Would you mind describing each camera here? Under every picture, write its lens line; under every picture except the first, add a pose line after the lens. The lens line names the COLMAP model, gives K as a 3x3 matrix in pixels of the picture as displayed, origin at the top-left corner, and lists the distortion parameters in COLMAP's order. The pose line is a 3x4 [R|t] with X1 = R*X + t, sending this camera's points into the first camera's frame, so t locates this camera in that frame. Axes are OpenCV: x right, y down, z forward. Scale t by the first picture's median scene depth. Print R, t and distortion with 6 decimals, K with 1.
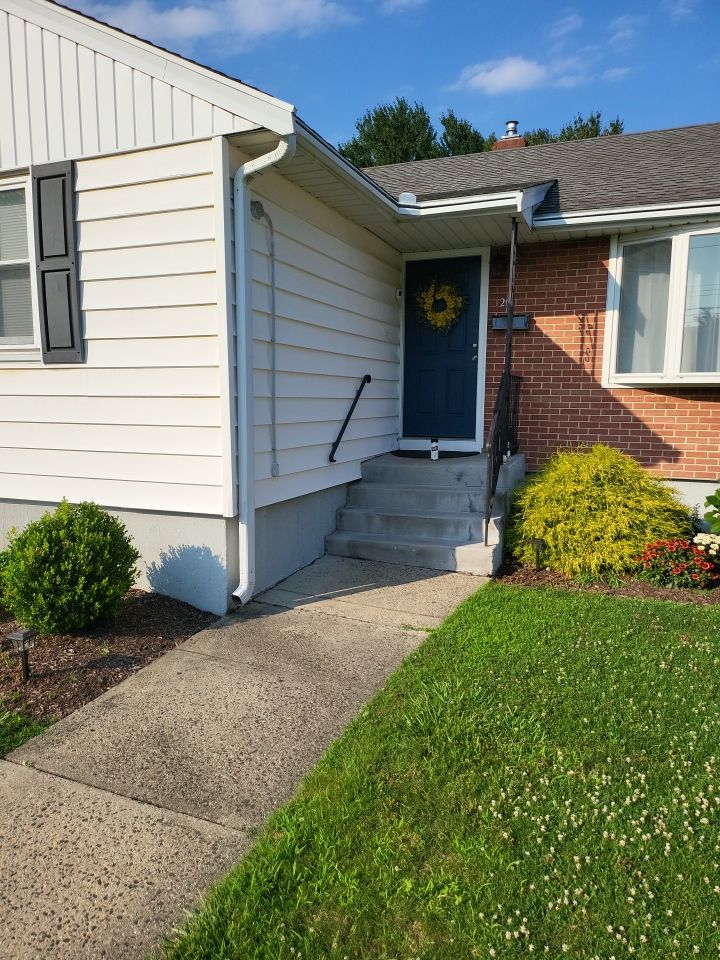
lens RADIAL K [[681.9, 0, 357.6], [0, 681.9, 481.3], [0, 0, 1]] dist [0.049829, -0.048139]
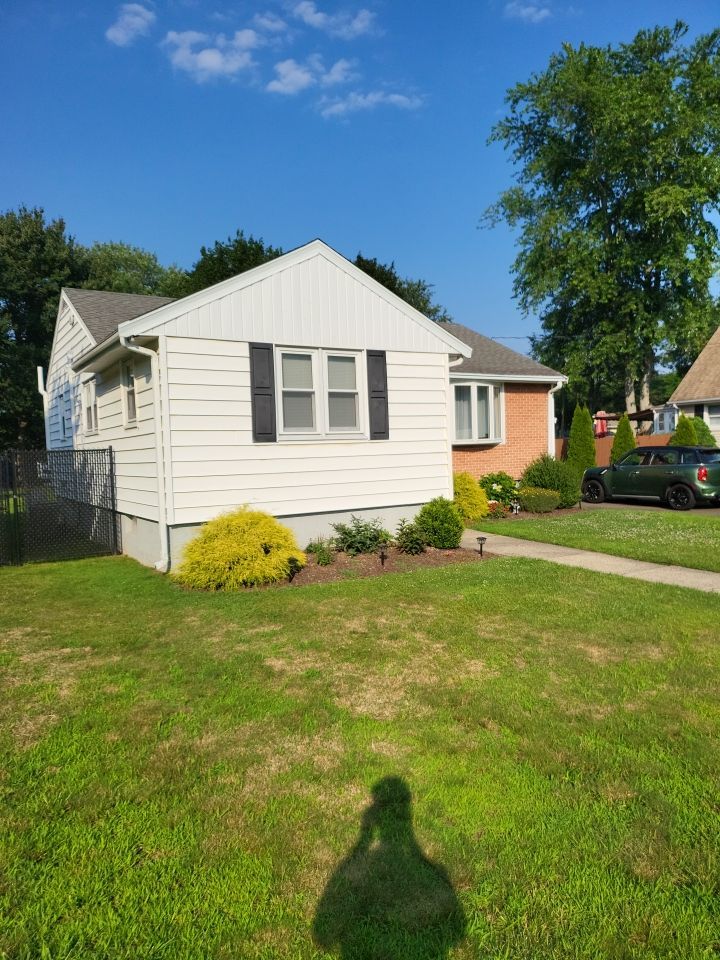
lens RADIAL K [[681.9, 0, 360.7], [0, 681.9, 480.4], [0, 0, 1]] dist [0.049829, -0.048139]
pose [[0.590603, -0.057330, 0.804923, -2.202707], [0.130471, 0.991133, -0.025139, 0.000153], [-0.796345, 0.119866, 0.592846, -0.197998]]
